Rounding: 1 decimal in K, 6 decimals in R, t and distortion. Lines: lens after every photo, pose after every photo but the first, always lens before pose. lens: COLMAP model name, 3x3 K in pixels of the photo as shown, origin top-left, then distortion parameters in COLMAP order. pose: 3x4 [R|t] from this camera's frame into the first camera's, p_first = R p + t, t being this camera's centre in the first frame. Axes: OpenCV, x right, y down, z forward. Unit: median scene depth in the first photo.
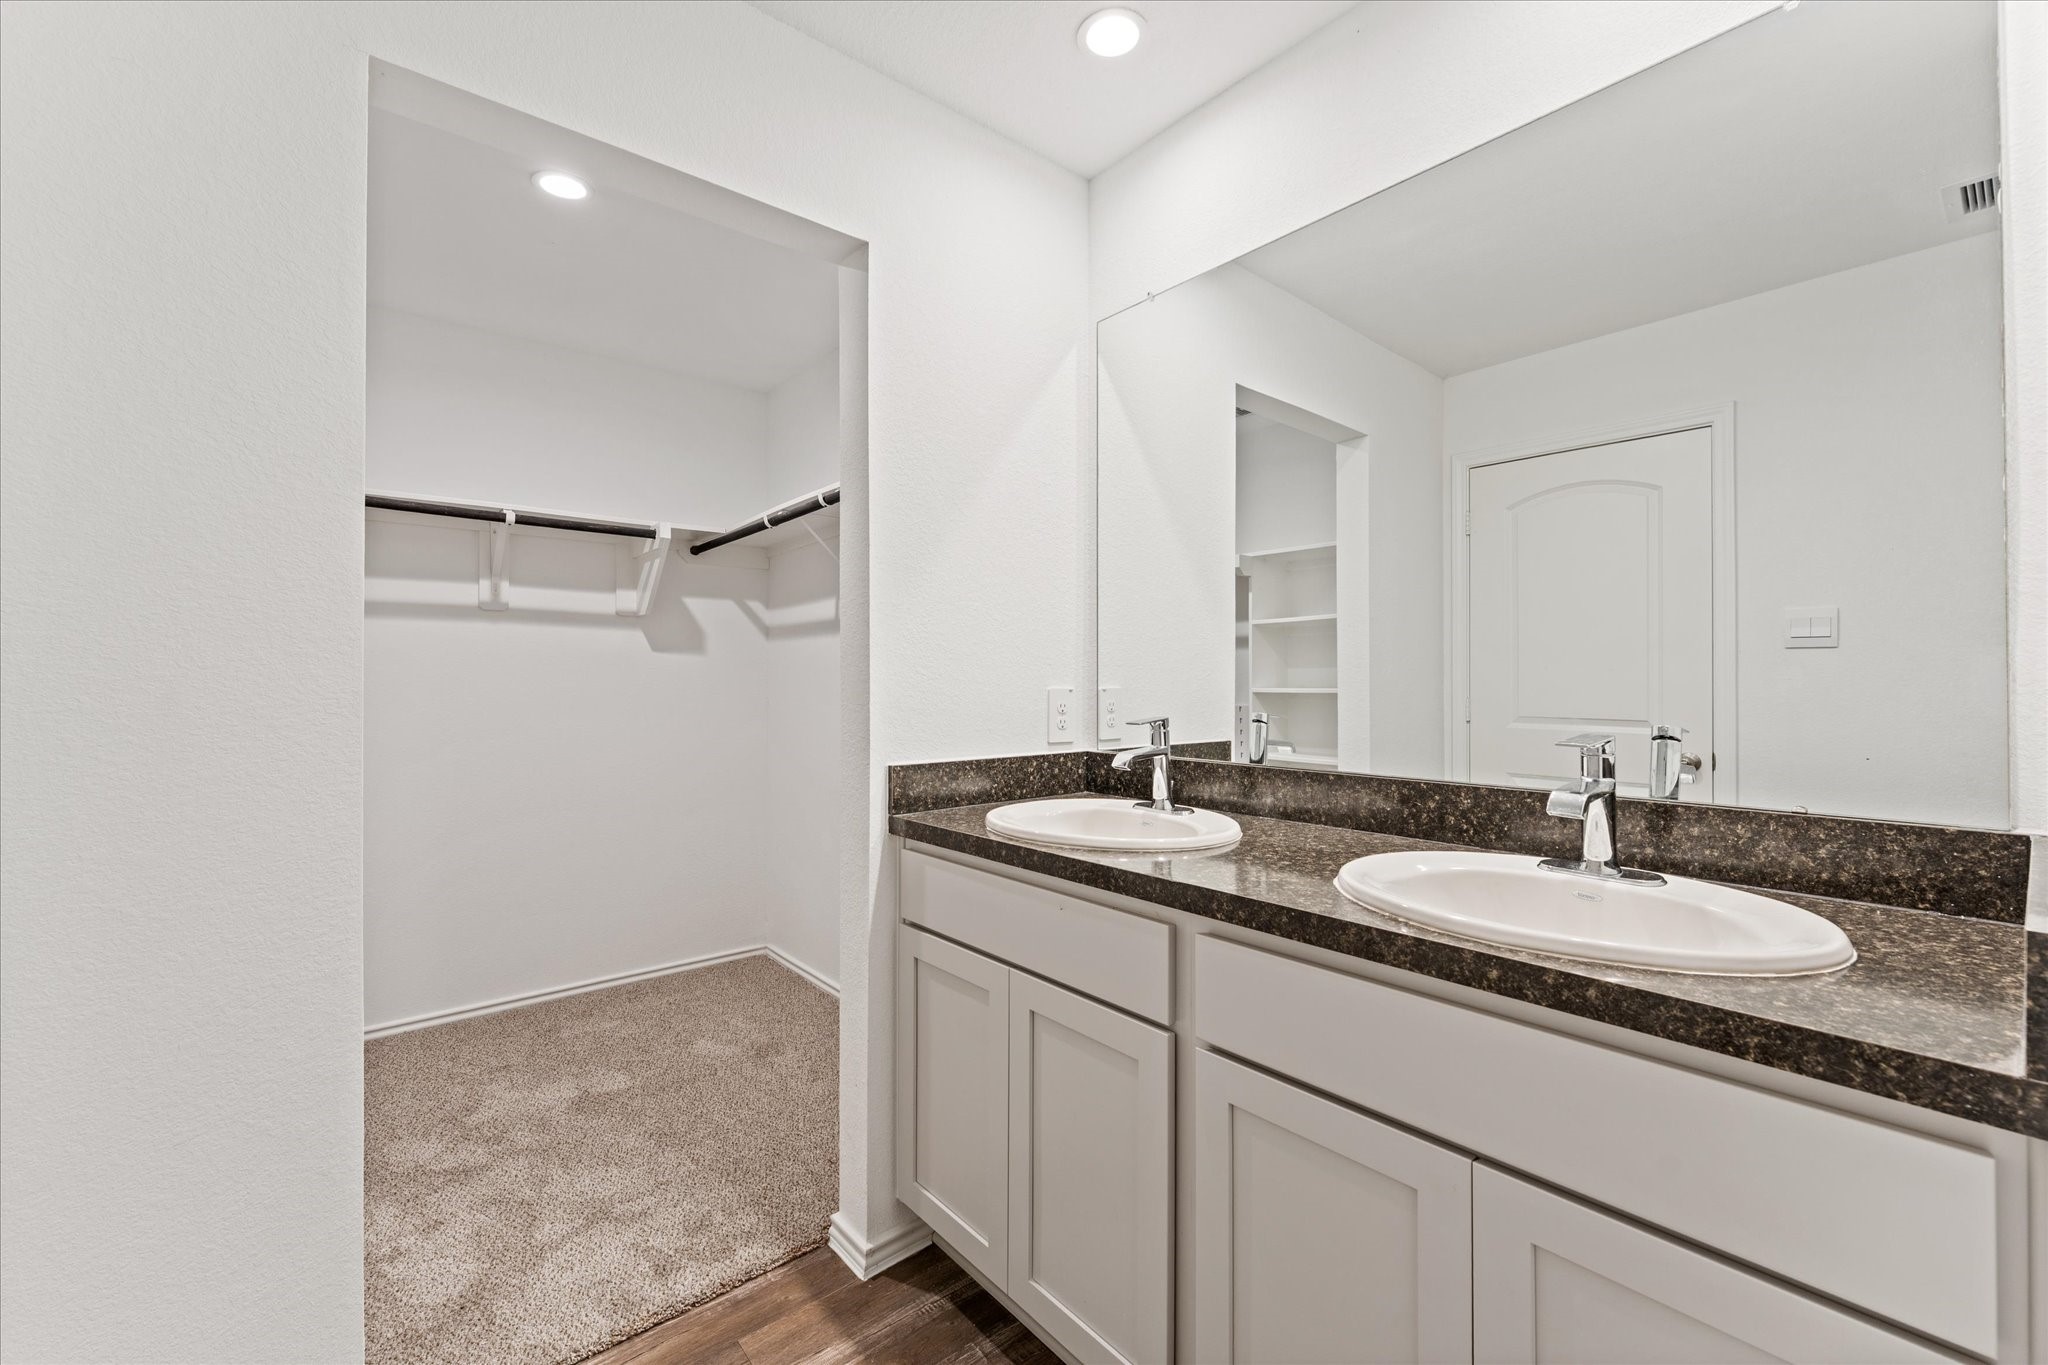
lens RADIAL K [[823.8, 0, 1024.0], [0, 823.8, 687.9], [0, 0, 1]] dist [-0.001034, 0.000038]
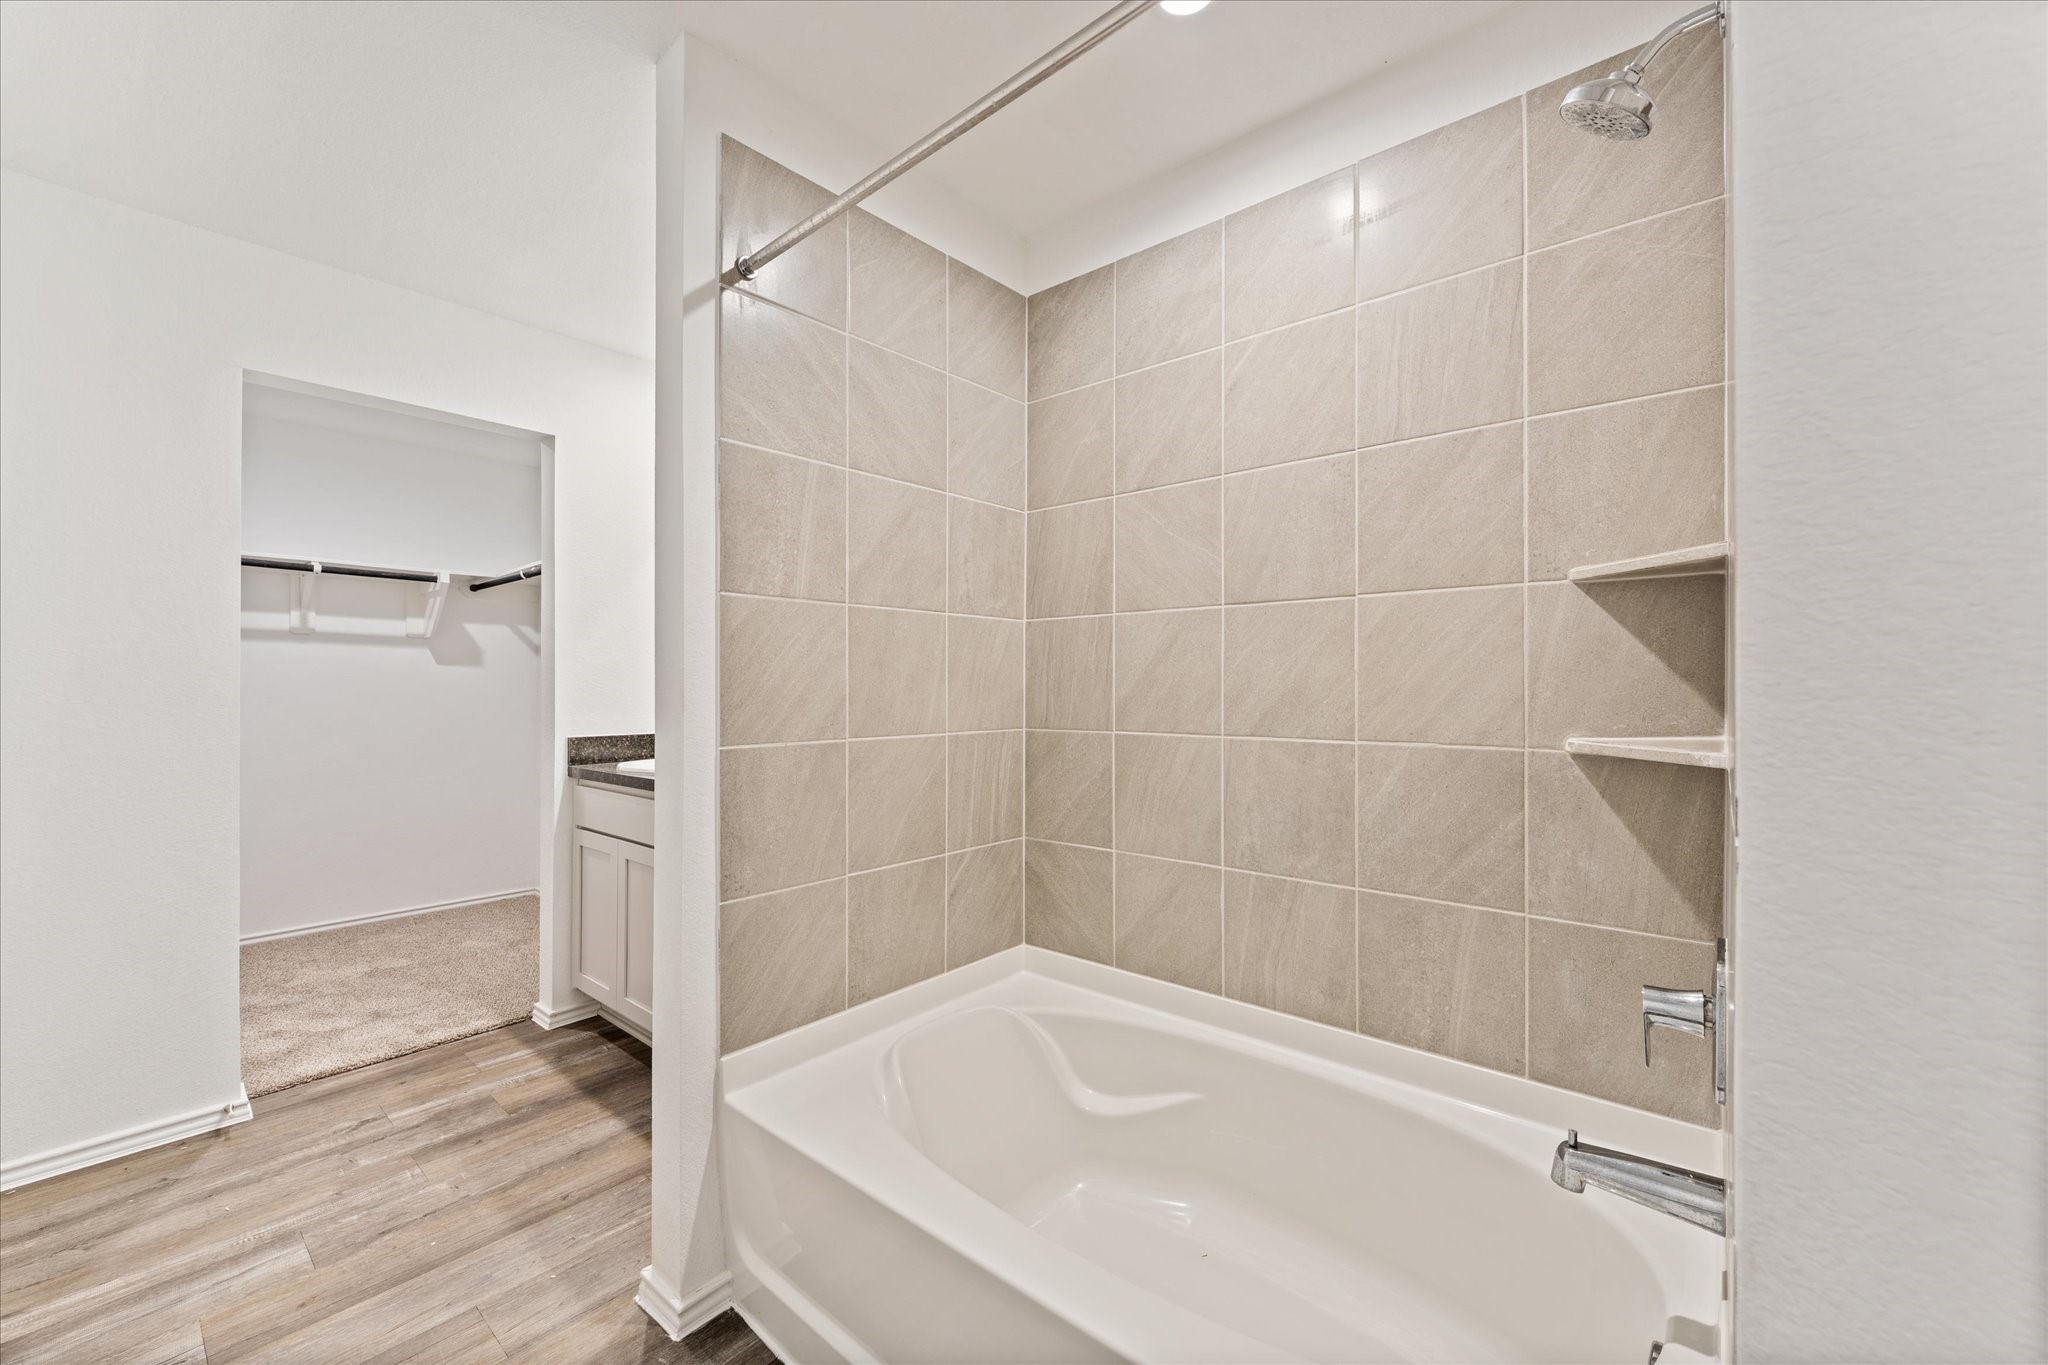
lens RADIAL K [[816.6, 0, 1027.1], [0, 816.6, 692.9], [0, 0, 1]] dist [0.000415, 0.000106]
pose [[0.986075, 0.001960, 0.166292, 0.506320], [-0.001994, 0.999998, 0.000040, -0.001340], [-0.166291, -0.000371, 0.986077, -0.861969]]
